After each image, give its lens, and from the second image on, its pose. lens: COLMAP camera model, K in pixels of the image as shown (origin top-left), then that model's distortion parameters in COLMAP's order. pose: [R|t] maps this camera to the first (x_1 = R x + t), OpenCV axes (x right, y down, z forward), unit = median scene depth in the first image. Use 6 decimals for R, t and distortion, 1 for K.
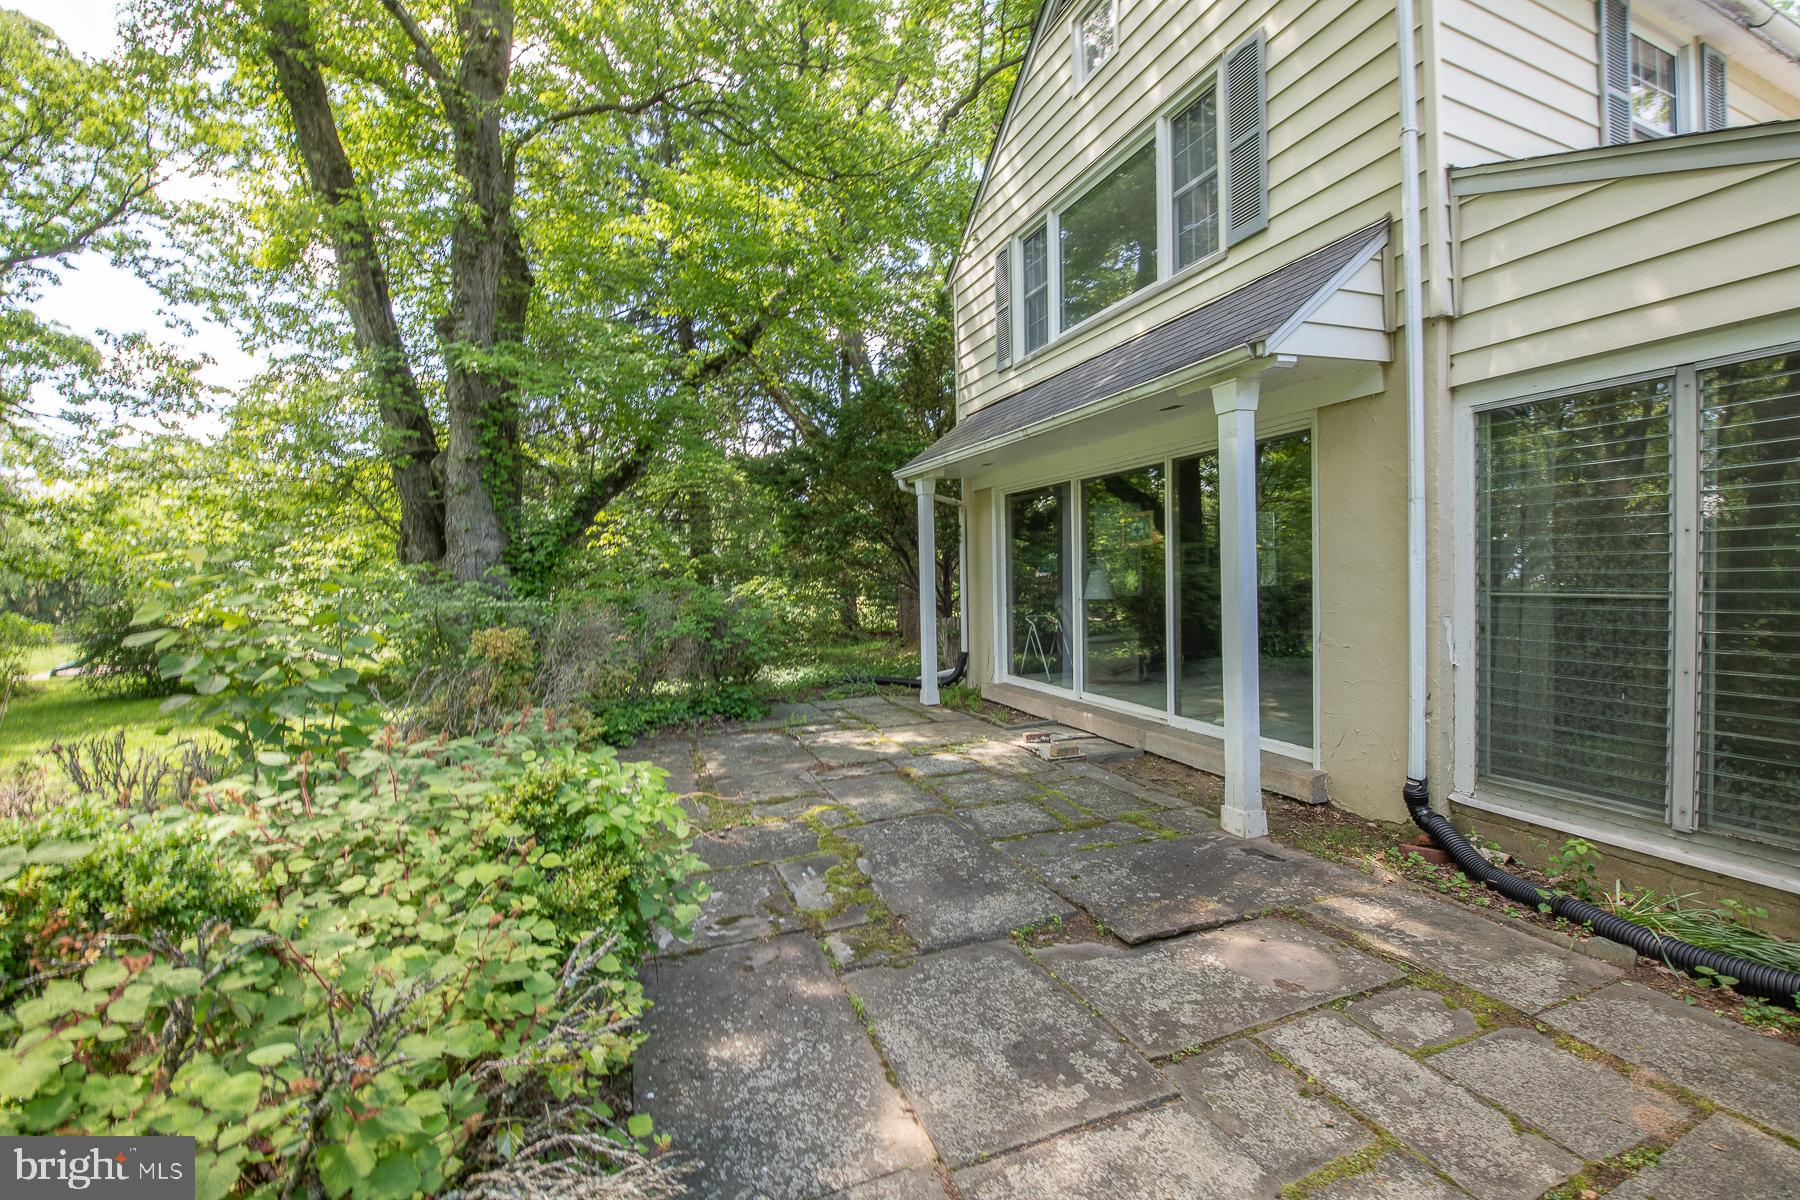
lens RADIAL K [[713.1, 0, 903.5], [0, 713.1, 580.8], [0, 0, 1]] dist [-0.016859, -0.000551]
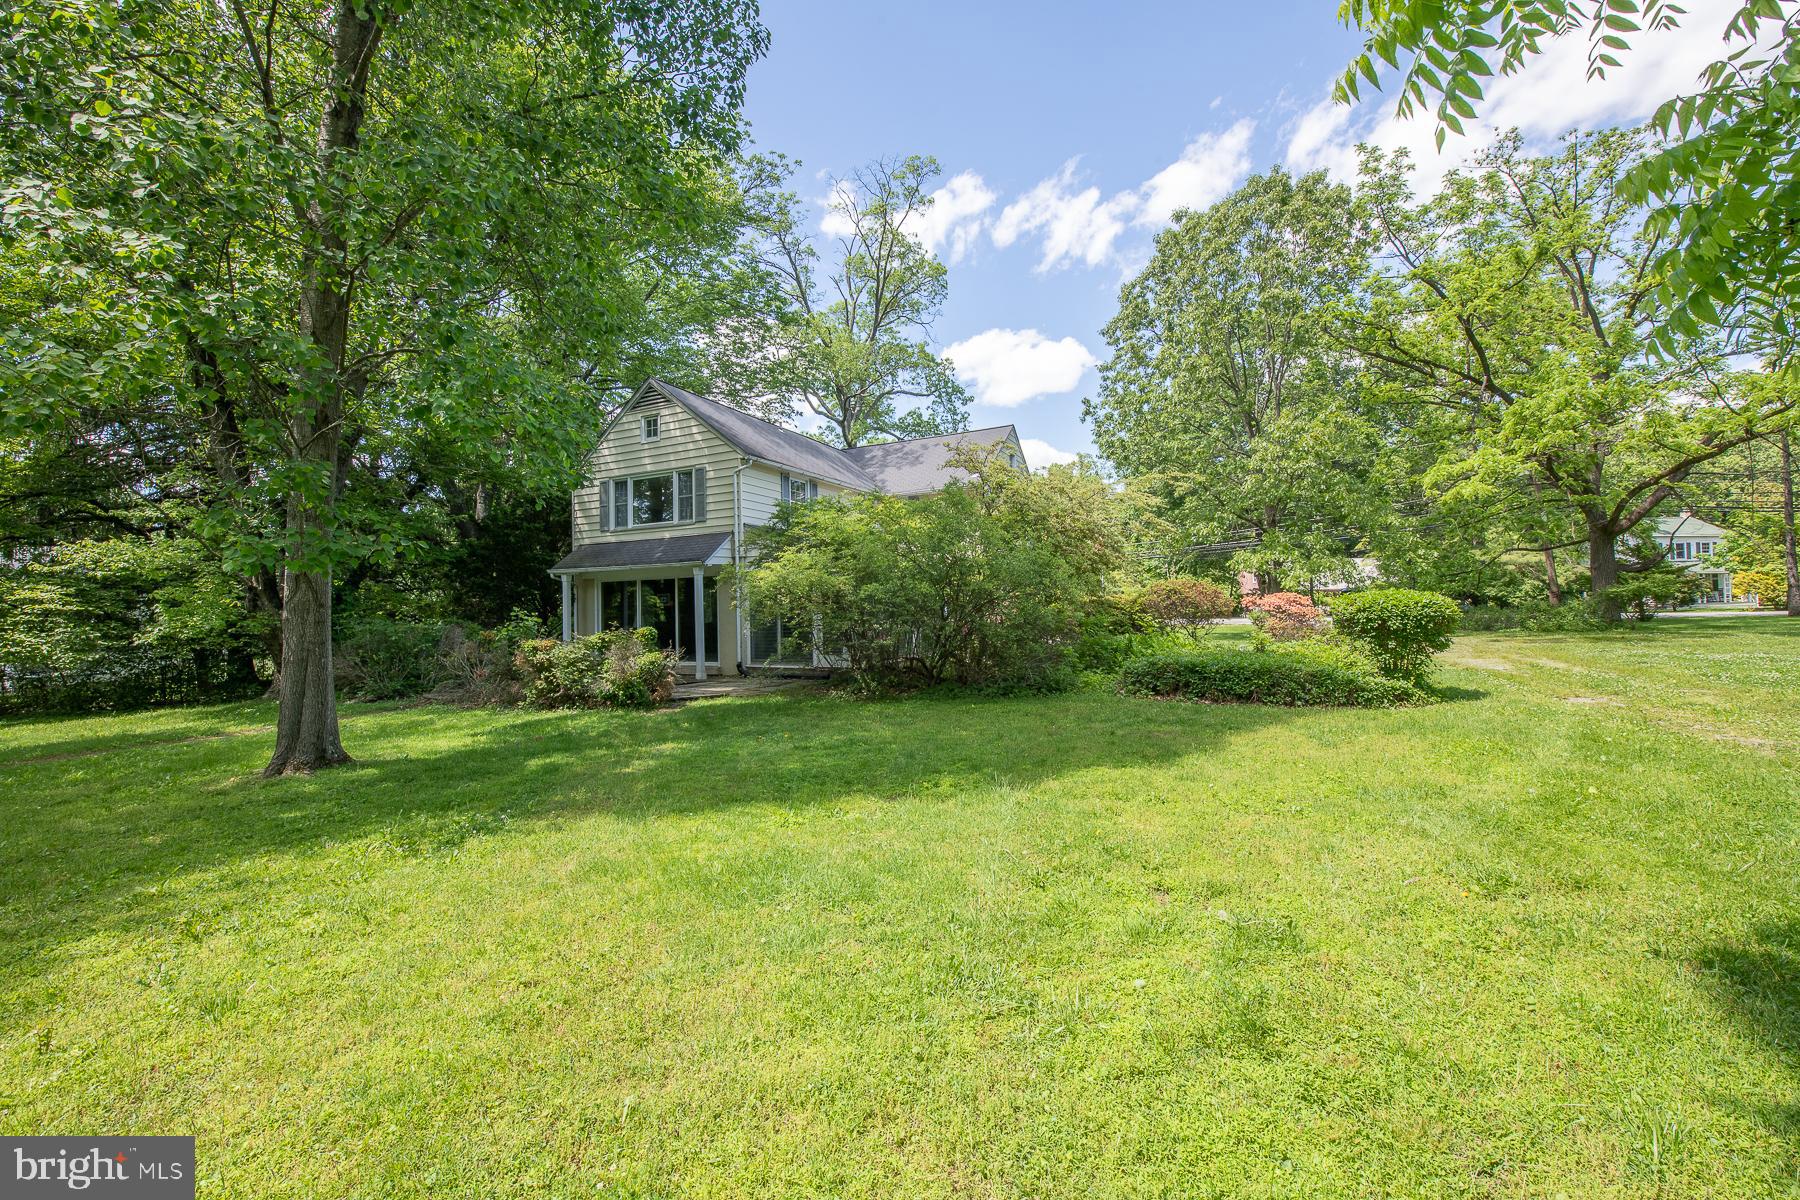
lens RADIAL K [[713.1, 0, 911.7], [0, 713.1, 591.5], [0, 0, 1]] dist [-0.016859, -0.000551]
pose [[0.728265, 0.014763, 0.685137, -1.065414], [0.017678, 0.999031, -0.040318, 0.031927], [-0.685068, 0.041474, 0.727298, -2.074345]]
